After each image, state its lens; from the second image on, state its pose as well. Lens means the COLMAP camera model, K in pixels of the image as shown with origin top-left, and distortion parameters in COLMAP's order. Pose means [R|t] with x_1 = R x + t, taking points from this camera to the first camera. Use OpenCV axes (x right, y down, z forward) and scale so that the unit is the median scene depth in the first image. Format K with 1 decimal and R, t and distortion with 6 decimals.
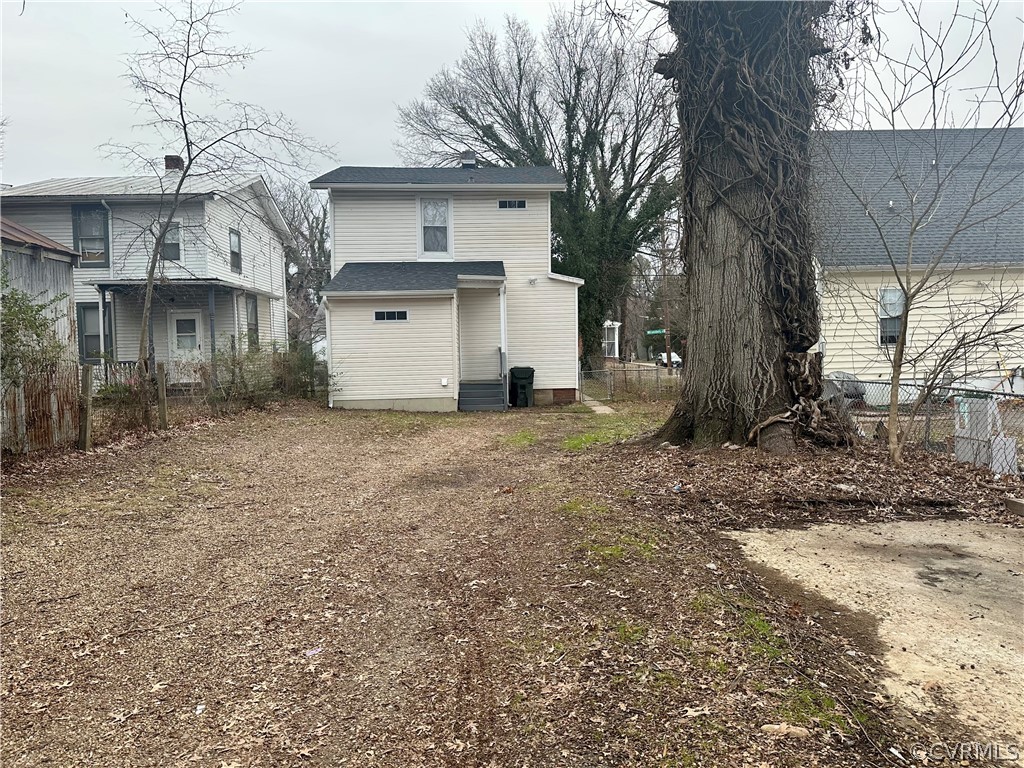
lens RADIAL K [[715.1, 0, 512.7], [0, 715.1, 382.4], [0, 0, 1]] dist [0.035813, -0.044007]
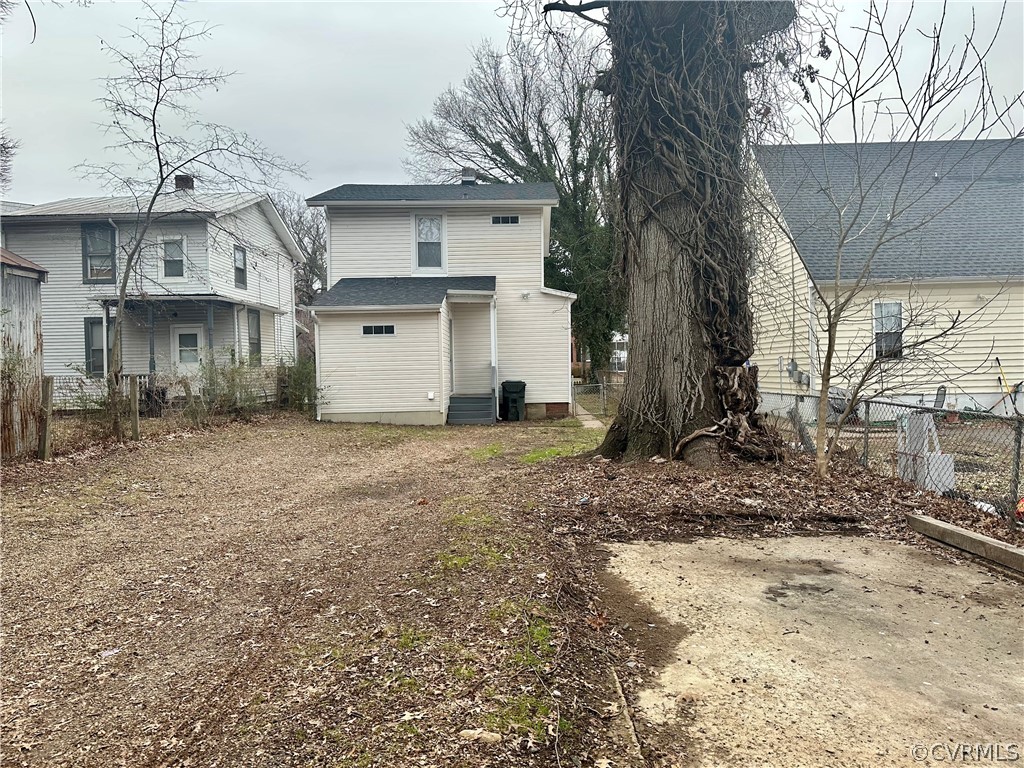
lens RADIAL K [[715.1, 0, 514.1], [0, 715.1, 382.8], [0, 0, 1]] dist [0.035813, -0.044007]
pose [[0.999009, 0.003211, -0.044391, 0.143805], [-0.004107, 0.999790, -0.020092, 0.002340], [0.044317, 0.020254, 0.998812, -0.005479]]
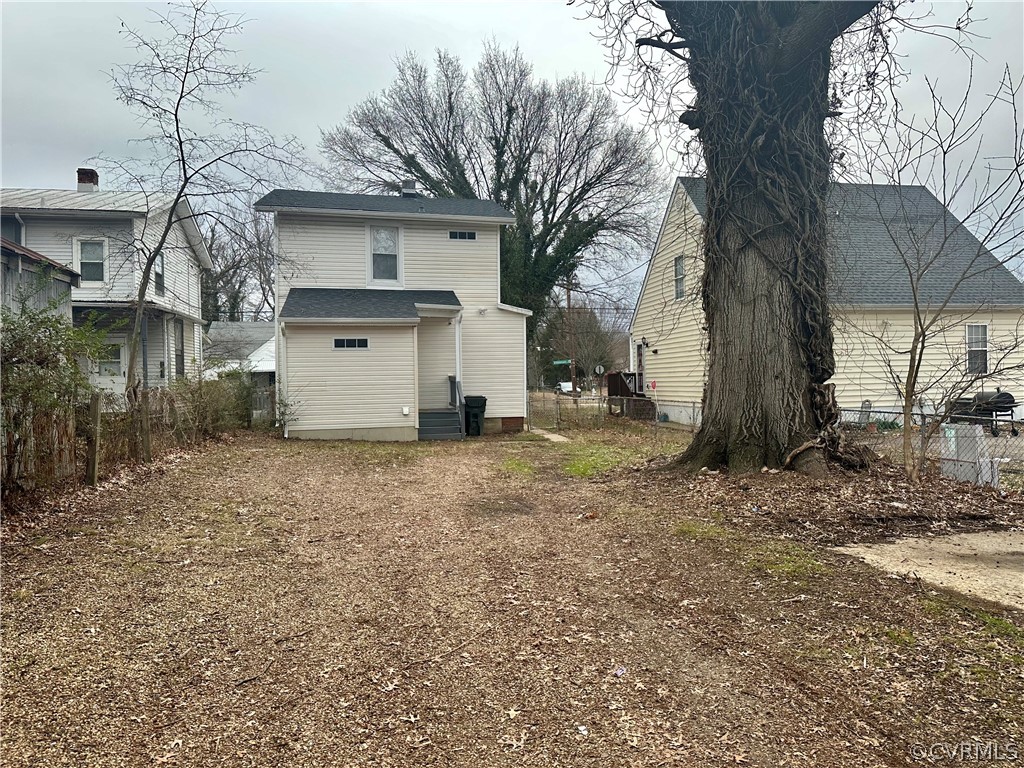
lens RADIAL K [[715.1, 0, 510.1], [0, 715.1, 387.1], [0, 0, 1]] dist [0.035813, -0.044007]
pose [[0.986240, 0.004119, 0.165270, -0.251761], [0.001465, 0.999433, -0.033648, -0.000070], [-0.165315, 0.033427, 0.985674, -0.003587]]
